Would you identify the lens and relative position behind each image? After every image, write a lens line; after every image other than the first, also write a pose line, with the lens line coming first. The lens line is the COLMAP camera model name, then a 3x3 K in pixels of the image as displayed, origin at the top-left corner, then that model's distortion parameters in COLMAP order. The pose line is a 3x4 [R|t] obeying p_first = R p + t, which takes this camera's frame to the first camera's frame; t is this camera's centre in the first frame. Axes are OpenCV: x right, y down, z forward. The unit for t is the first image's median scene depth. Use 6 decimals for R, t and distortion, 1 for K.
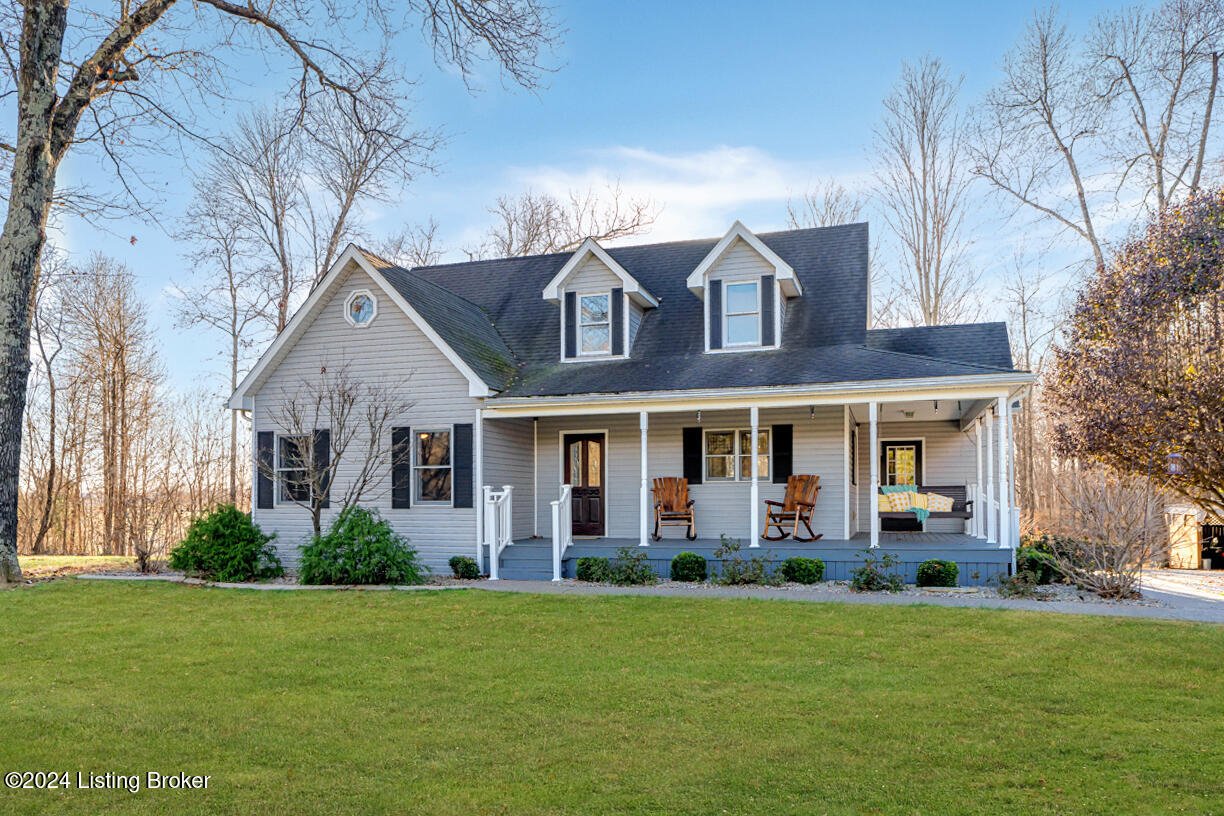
lens RADIAL K [[879.0, 0, 611.6], [0, 879.0, 406.5], [0, 0, 1]] dist [-0.029252, -0.002845]
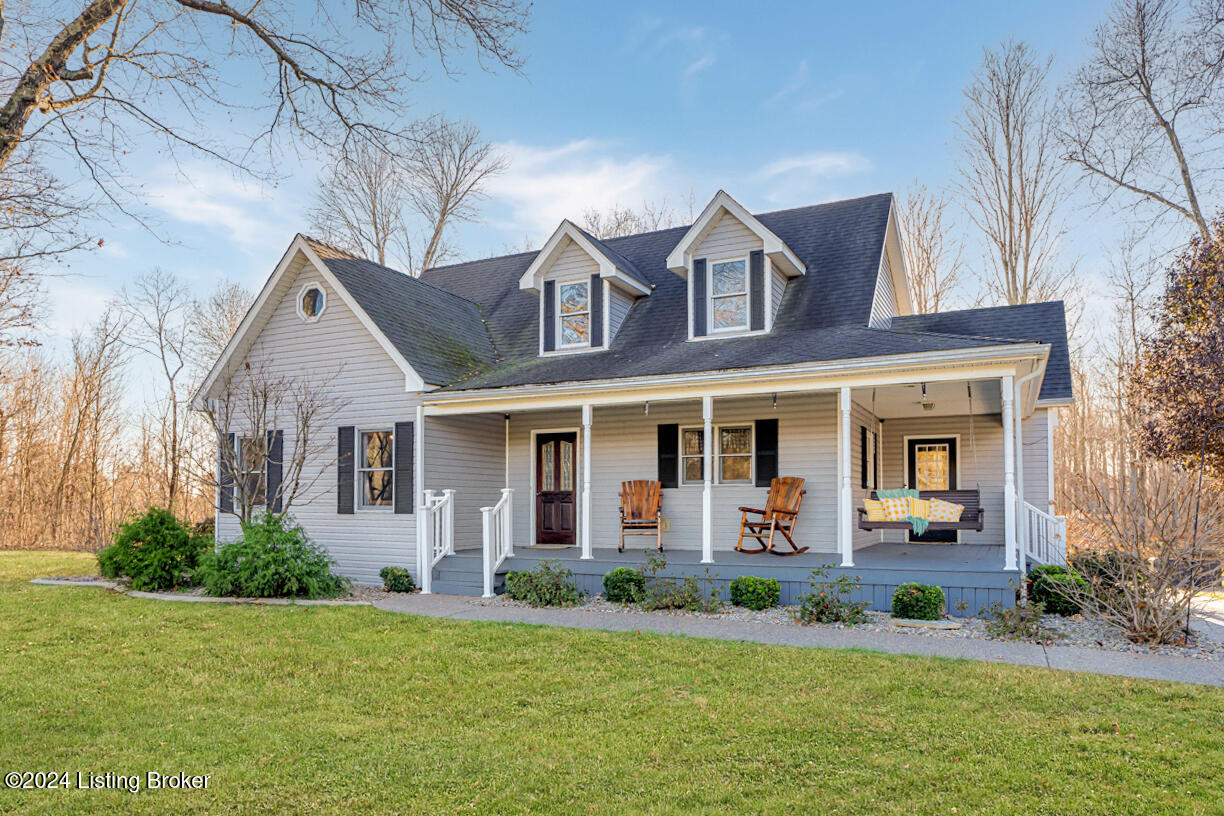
lens RADIAL K [[815.2, 0, 606.6], [0, 815.2, 417.6], [0, 0, 1]] dist [-0.042061, 0.020551]
pose [[0.987866, -0.013053, -0.154762, 0.158351], [0.013165, 0.999913, -0.000298, 0.016631], [0.154753, -0.001743, 0.987952, 0.177929]]
